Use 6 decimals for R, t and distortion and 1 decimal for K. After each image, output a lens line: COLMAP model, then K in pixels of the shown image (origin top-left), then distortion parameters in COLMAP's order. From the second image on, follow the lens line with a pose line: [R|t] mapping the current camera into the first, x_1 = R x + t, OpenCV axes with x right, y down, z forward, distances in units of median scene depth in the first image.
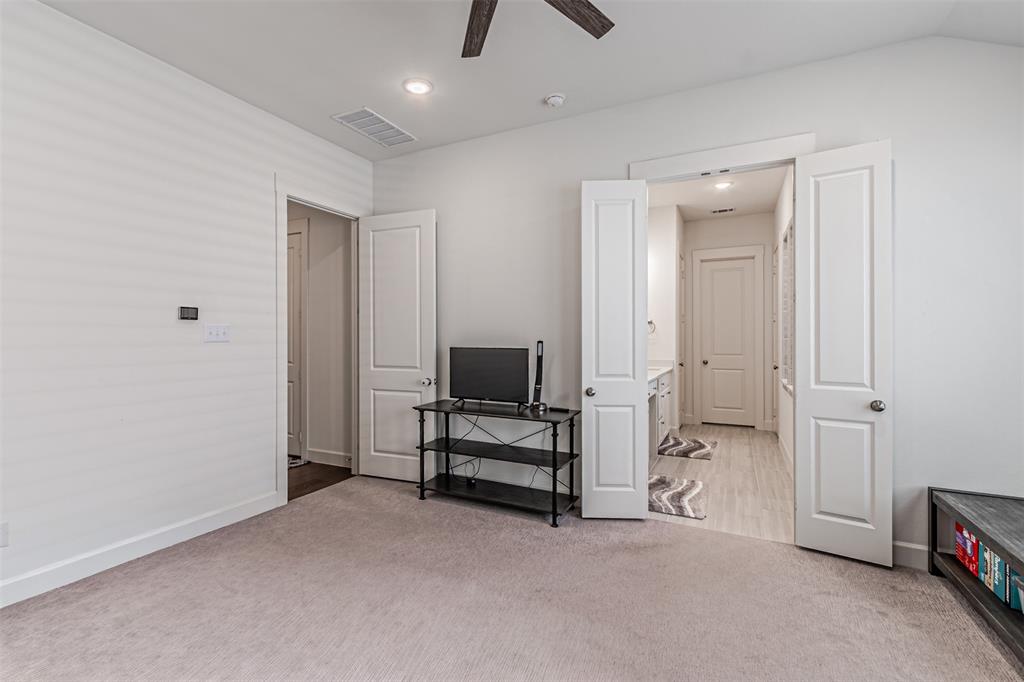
lens RADIAL K [[450.2, 0, 498.7], [0, 450.2, 333.0], [0, 0, 1]] dist [0.002326, -0.001054]
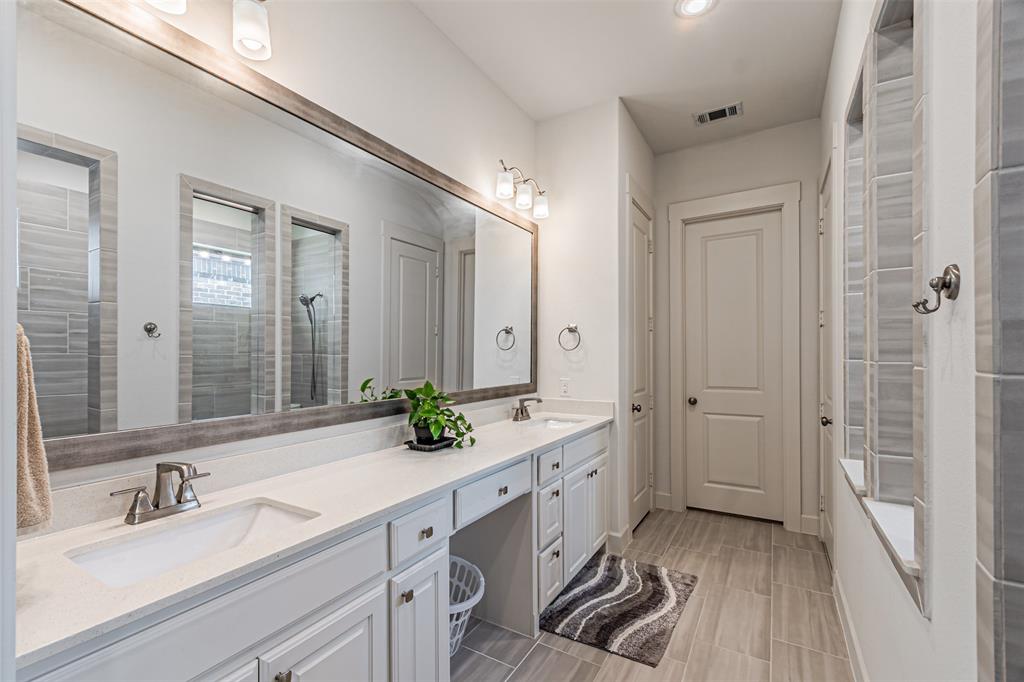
lens RADIAL K [[450.2, 0, 490.5], [0, 450.2, 355.6], [0, 0, 1]] dist [0.002326, -0.001054]
pose [[0.997209, -0.003960, -0.074550, 0.286548], [0.004435, 0.999971, 0.006215, 0.003366], [0.074523, -0.006528, 0.997198, 0.481138]]
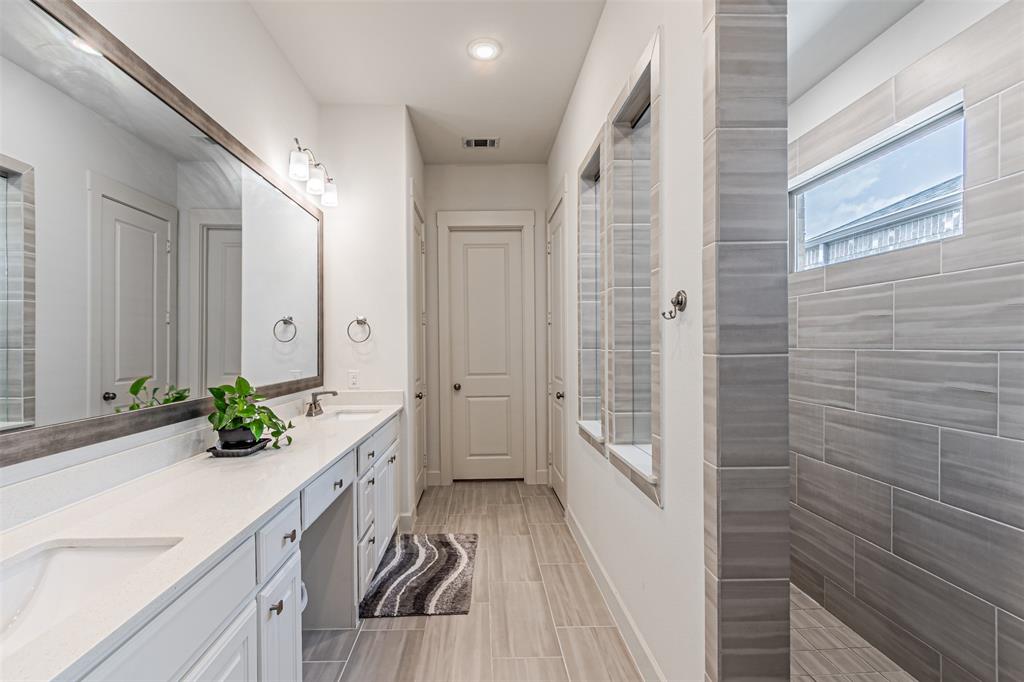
lens RADIAL K [[450.2, 0, 490.0], [0, 450.2, 350.1], [0, 0, 1]] dist [0.002326, -0.001054]
pose [[0.875504, -0.012792, 0.483042, 0.217239], [0.006808, 0.999877, 0.014139, 0.003637], [-0.483163, -0.009090, 0.875483, 0.473962]]
